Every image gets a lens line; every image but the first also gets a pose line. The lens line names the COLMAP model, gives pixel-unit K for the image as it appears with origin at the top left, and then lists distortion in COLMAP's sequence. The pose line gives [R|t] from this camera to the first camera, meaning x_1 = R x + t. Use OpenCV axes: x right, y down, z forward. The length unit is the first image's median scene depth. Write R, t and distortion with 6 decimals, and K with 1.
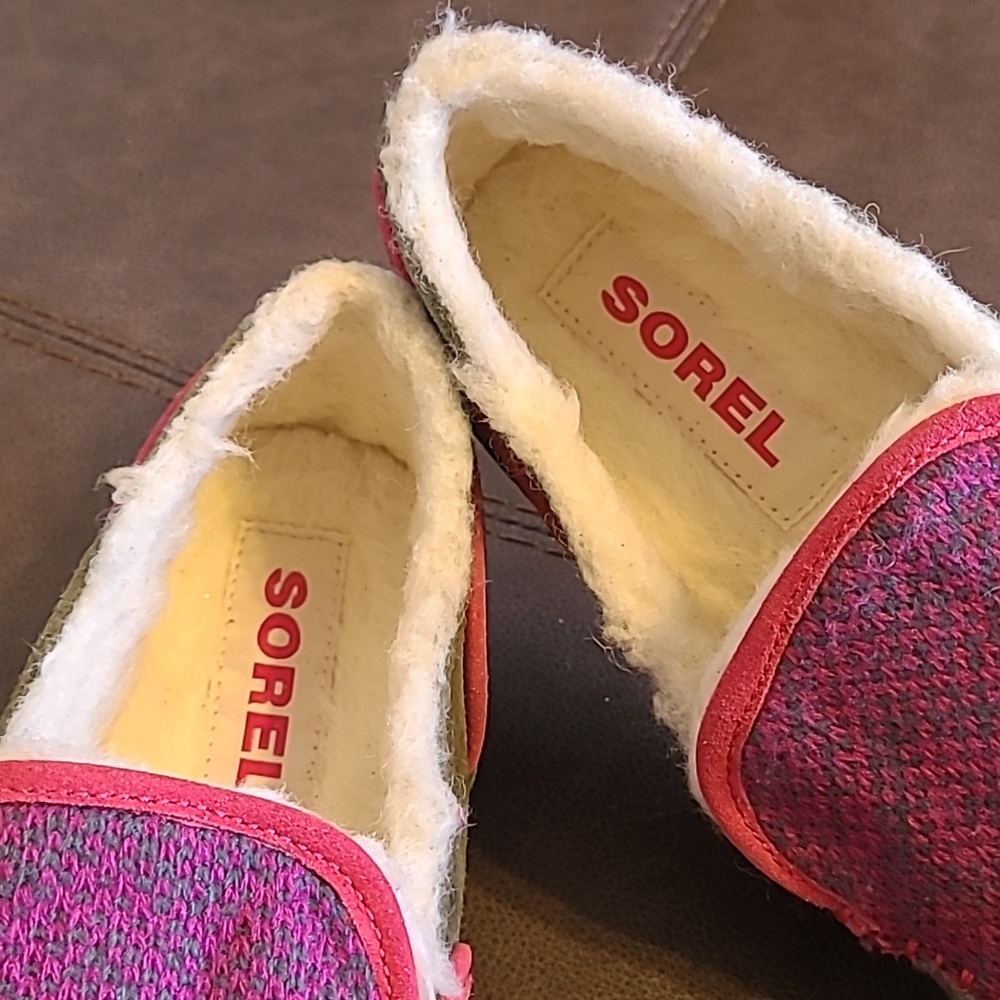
lens RADIAL K [[1734.0, 0, 500.0], [0, 1734.0, 500.0], [0, 0, 1]] dist [-0.076002, 0.800638]
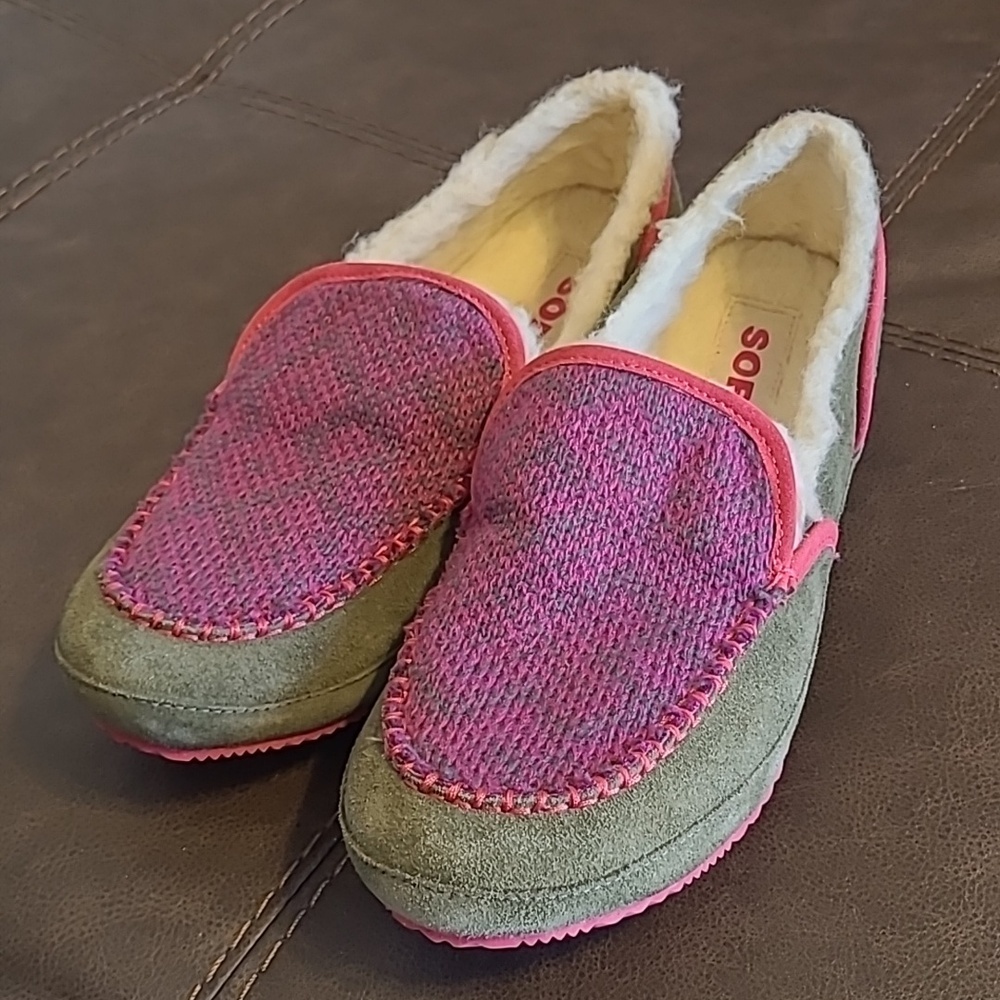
lens RADIAL K [[1734.0, 0, 500.0], [0, 1734.0, 500.0], [0, 0, 1]] dist [-0.076002, 0.800638]
pose [[0.947688, 0.110146, -0.299591, 0.185504], [-0.134422, 0.989007, -0.061602, 0.421660], [0.289513, 0.098652, 0.952077, -0.702143]]
